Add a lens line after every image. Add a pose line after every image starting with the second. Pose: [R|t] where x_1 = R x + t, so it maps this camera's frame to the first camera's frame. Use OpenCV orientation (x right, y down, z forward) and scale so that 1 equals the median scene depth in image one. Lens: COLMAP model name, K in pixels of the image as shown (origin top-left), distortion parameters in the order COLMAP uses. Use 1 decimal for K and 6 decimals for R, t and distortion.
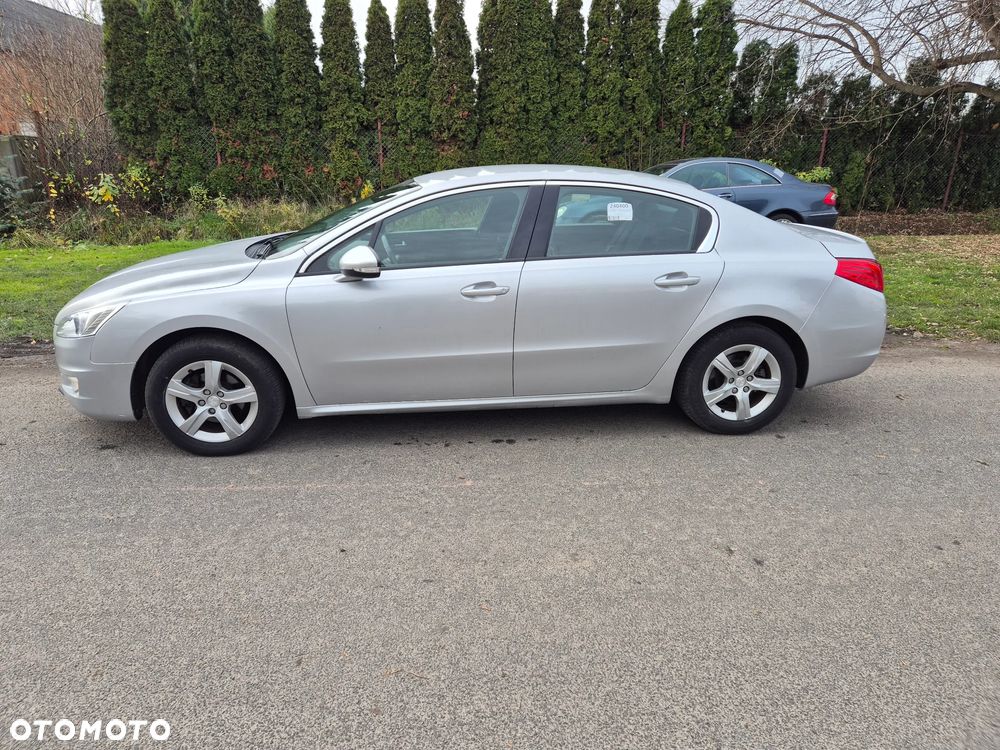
lens RADIAL K [[663.7, 0, 490.1], [0, 663.7, 375.6], [0, 0, 1]] dist [0.066369, -0.055910]
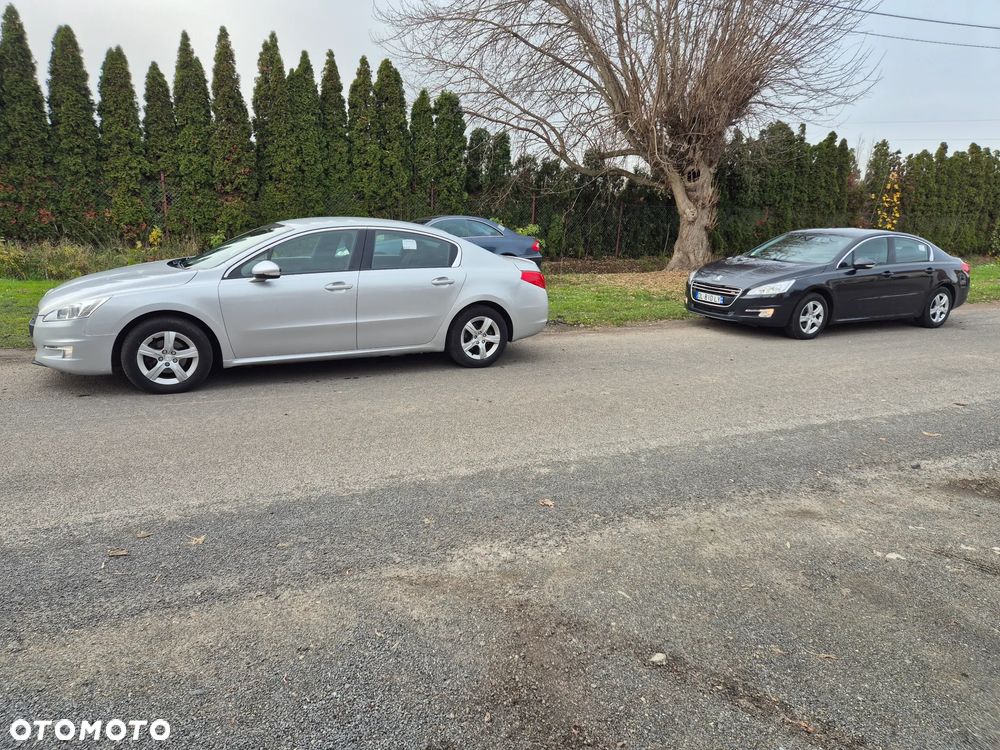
lens RADIAL K [[663.7, 0, 490.1], [0, 663.7, 375.6], [0, 0, 1]] dist [0.066369, -0.055910]
pose [[0.937316, -0.058567, 0.343524, -0.062299], [0.083343, 0.994844, -0.057794, 0.059593], [-0.338368, 0.082801, 0.937364, -0.190286]]
